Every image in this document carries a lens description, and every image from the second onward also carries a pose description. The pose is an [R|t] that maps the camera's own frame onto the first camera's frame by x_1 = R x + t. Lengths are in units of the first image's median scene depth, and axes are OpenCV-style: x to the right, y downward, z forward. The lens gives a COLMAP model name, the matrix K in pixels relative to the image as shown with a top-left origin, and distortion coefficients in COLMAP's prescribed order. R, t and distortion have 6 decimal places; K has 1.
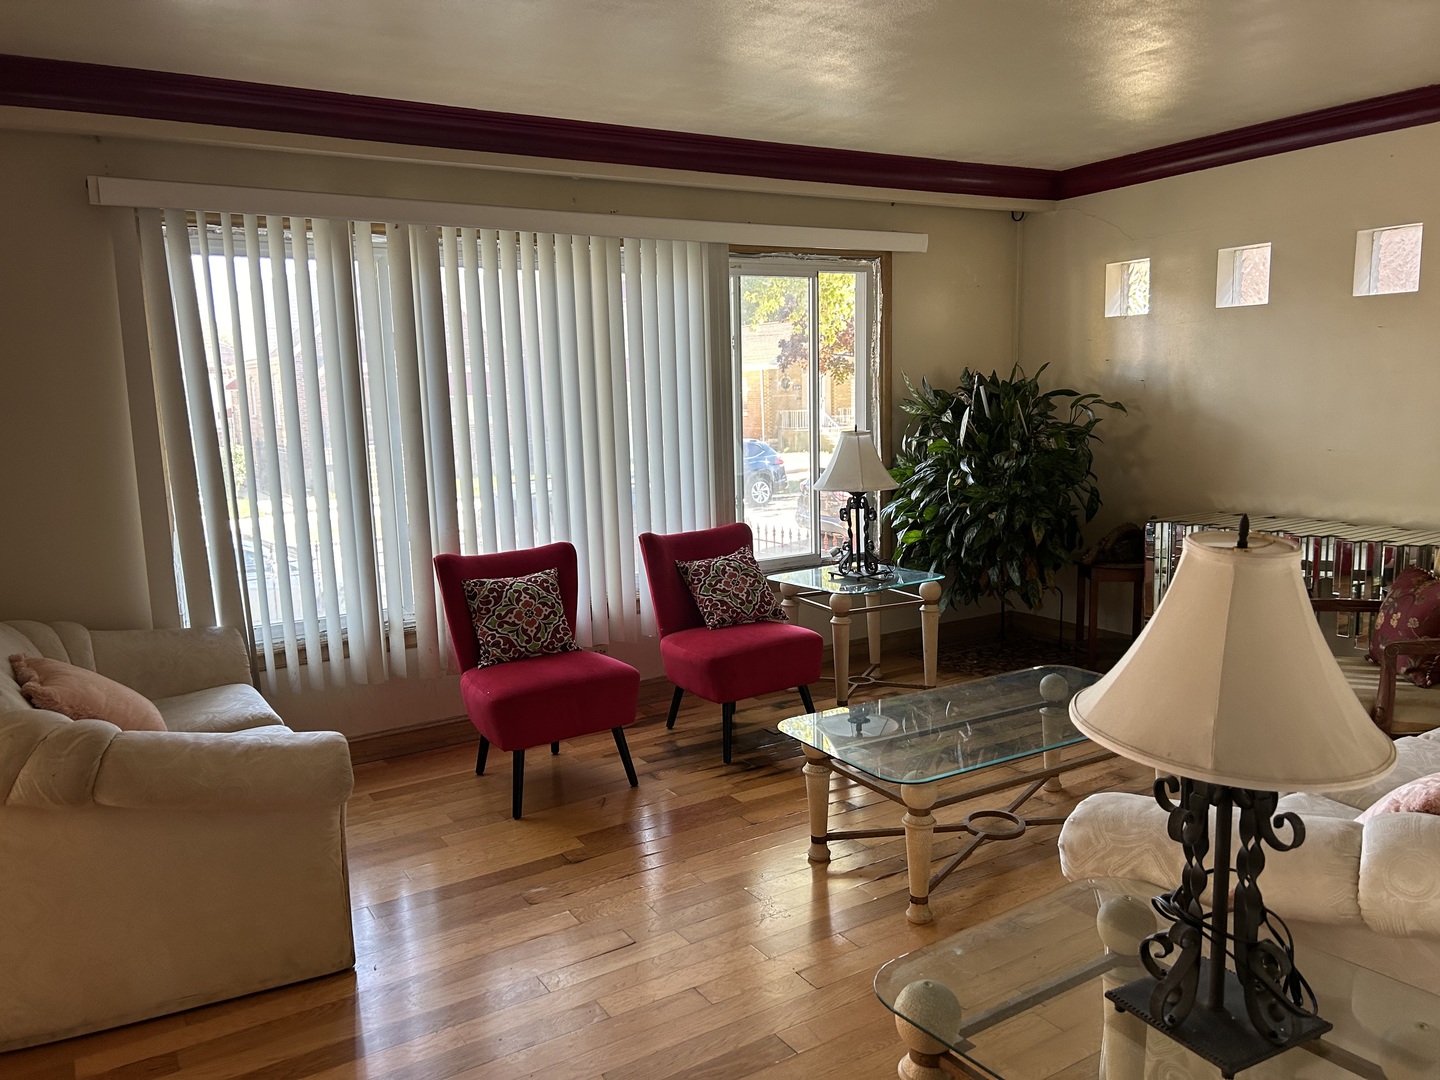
lens RADIAL K [[1123.0, 0, 720.0], [0, 1123.0, 540.0], [0, 0, 1]] dist [0.099712, -0.007033]
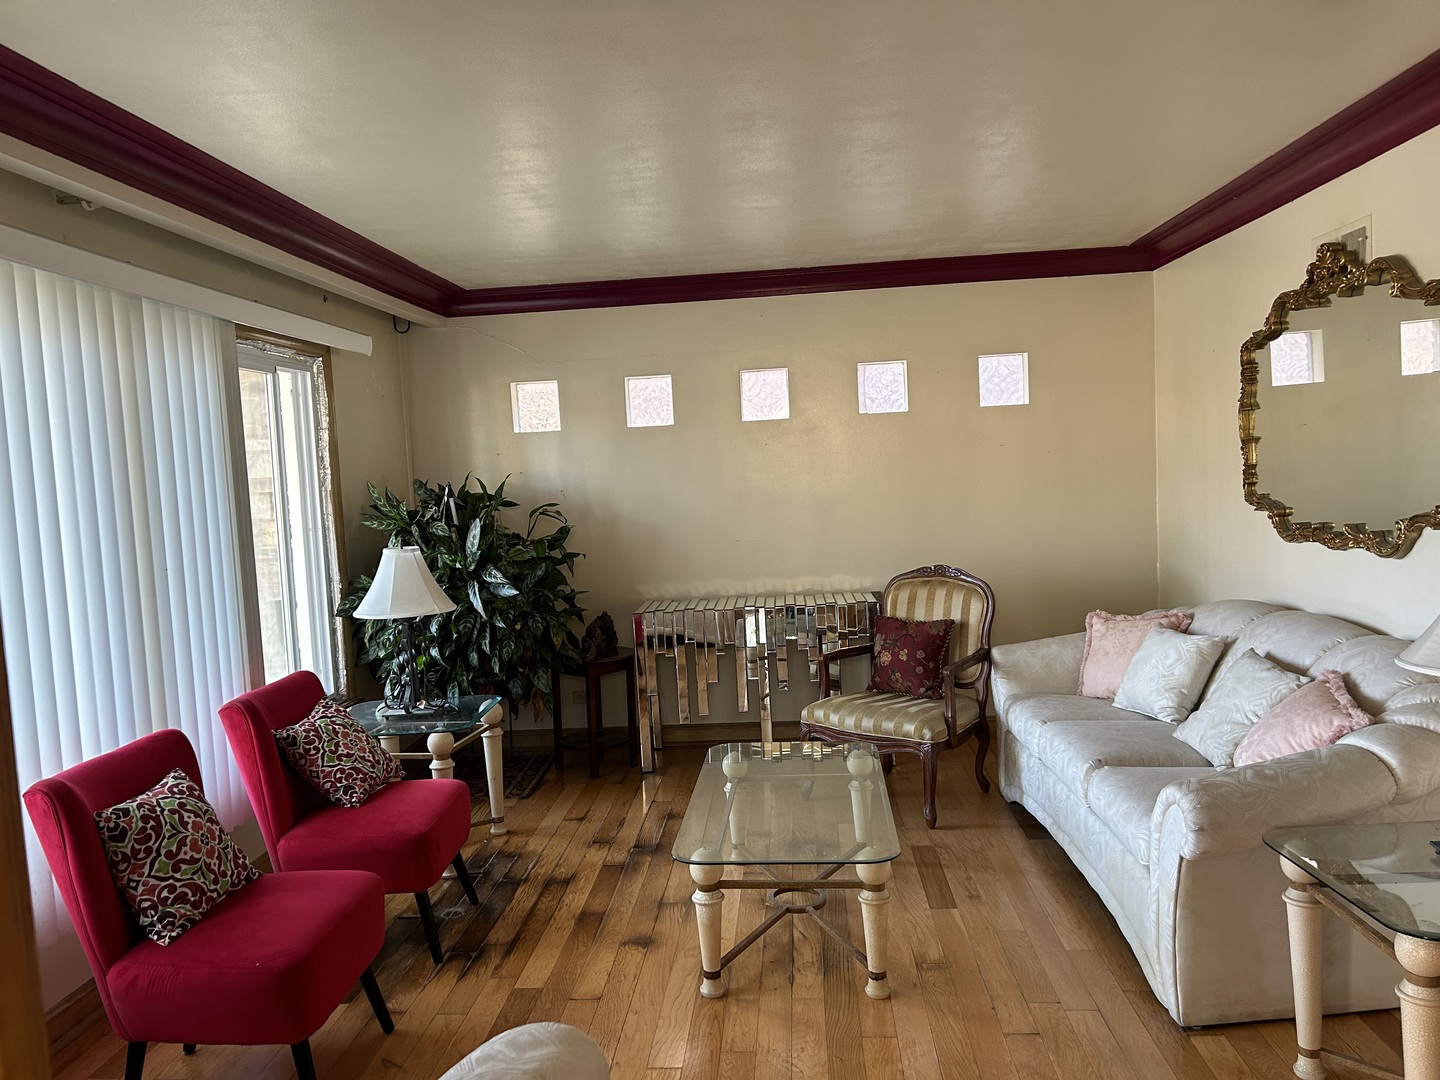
lens RADIAL K [[1087.3, 0, 714.9], [0, 1087.3, 564.7], [0, 0, 1]] dist [0.047762, -0.051783]
pose [[0.599819, -0.073853, 0.796720, -0.484778], [0.153207, 0.987908, -0.023767, -0.031439], [-0.785331, 0.136319, 0.603881, 0.358113]]
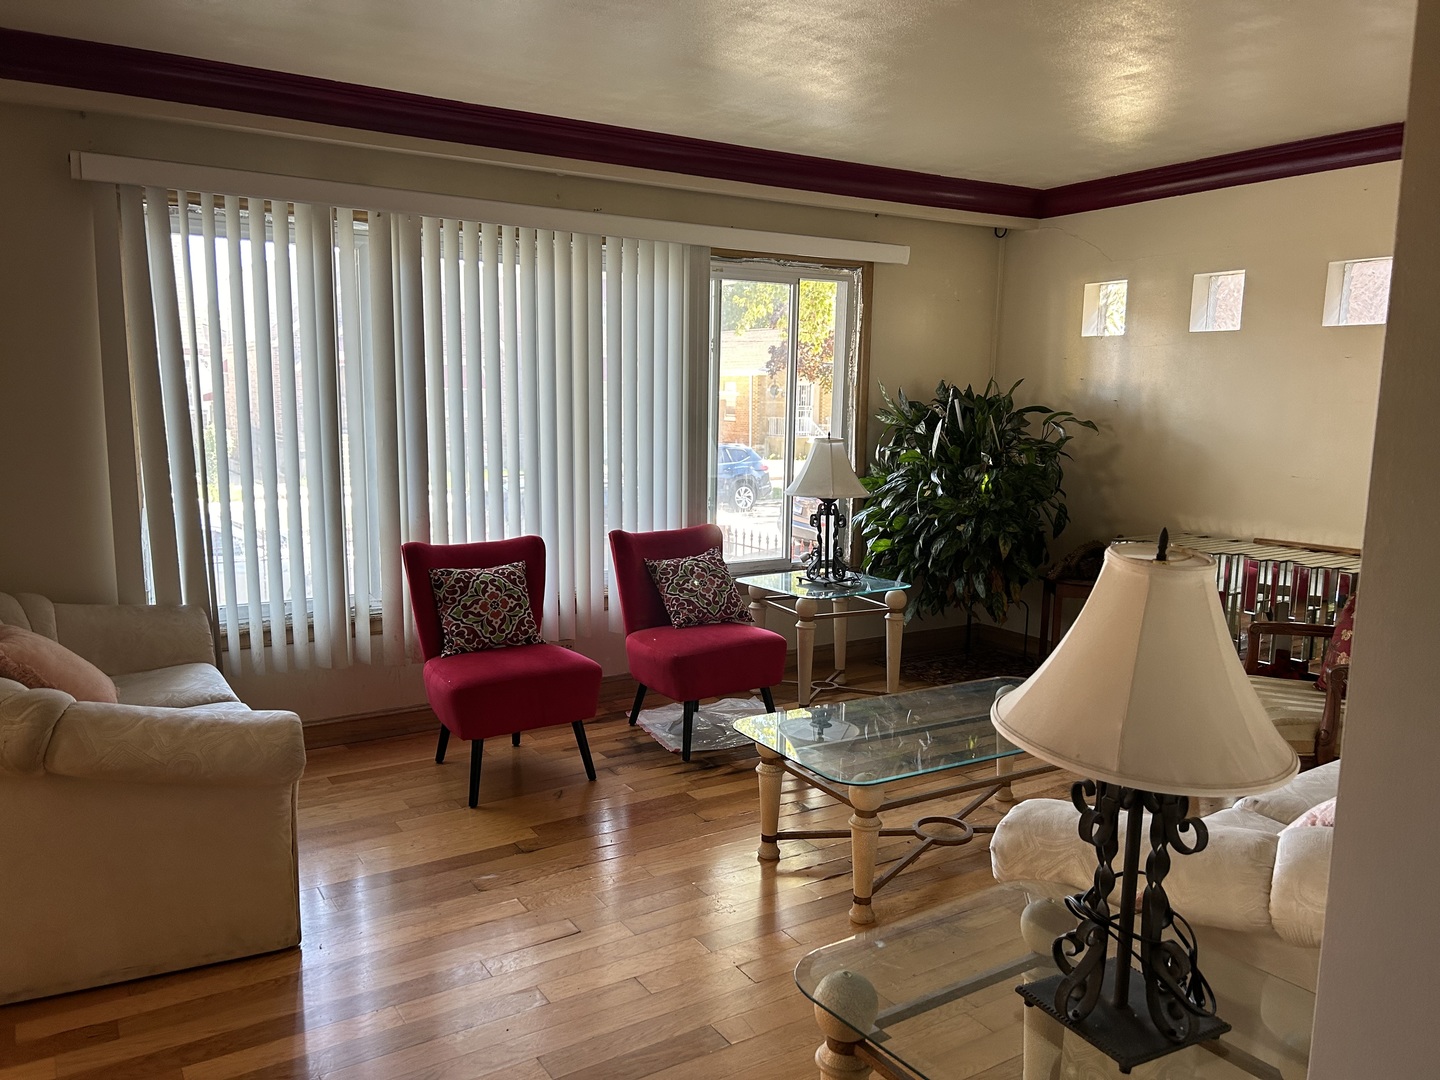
lens RADIAL K [[1123.6, 0, 714.4], [0, 1123.6, 545.8], [0, 0, 1]] dist [0.096043, -0.000681]
pose [[0.999100, 0.041660, 0.007997, 0.016402], [-0.041669, 0.999131, 0.000981, 0.003357], [-0.007949, -0.001313, 0.999968, -0.009579]]
